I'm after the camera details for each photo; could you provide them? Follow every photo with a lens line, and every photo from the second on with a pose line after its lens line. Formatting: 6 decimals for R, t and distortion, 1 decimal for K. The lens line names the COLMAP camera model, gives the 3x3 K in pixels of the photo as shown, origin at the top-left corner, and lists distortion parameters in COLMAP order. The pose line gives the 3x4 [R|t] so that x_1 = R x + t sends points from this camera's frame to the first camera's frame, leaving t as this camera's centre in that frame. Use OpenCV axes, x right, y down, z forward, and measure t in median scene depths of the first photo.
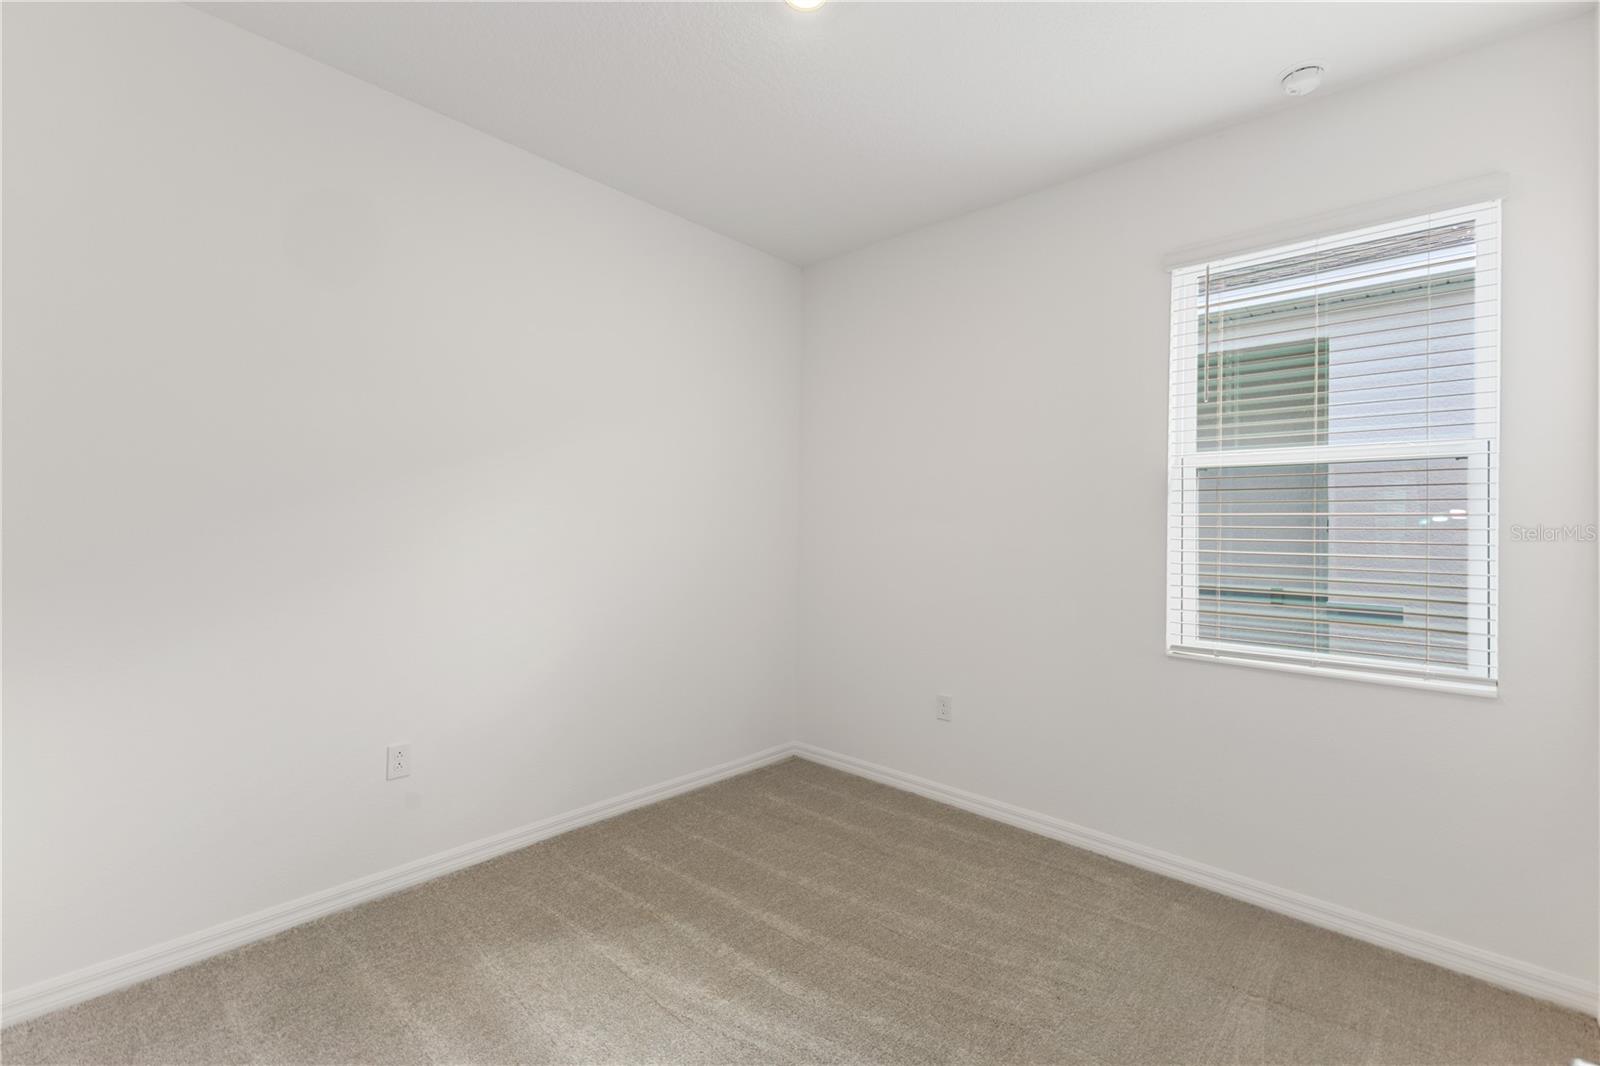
lens RADIAL K [[718.2, 0, 800.6], [0, 718.2, 523.9], [0, 0, 1]] dist [-0.000126, -0.000007]
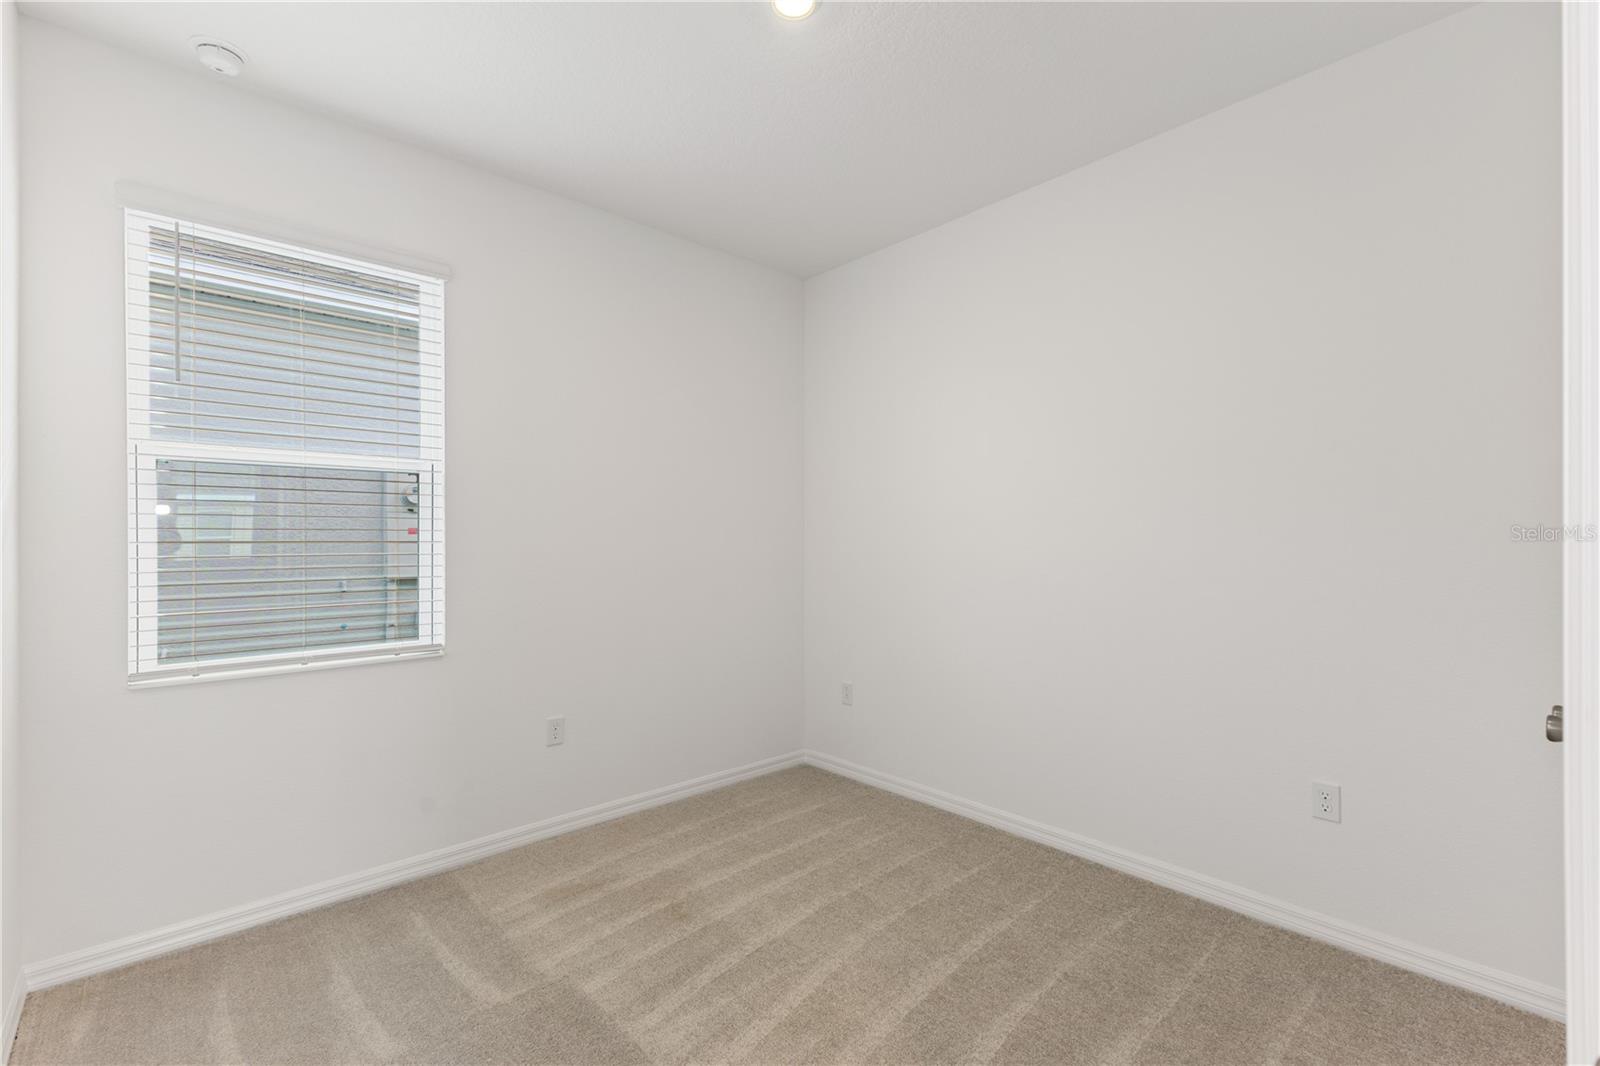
lens RADIAL K [[686.4, 0, 804.3], [0, 686.4, 536.4], [0, 0, 1]] dist [0.010052, -0.000610]
pose [[0.085807, -0.013314, 0.996223, -0.222418], [-0.005664, 0.999888, 0.013851, -0.001927], [-0.996296, -0.006831, 0.085722, 0.212430]]
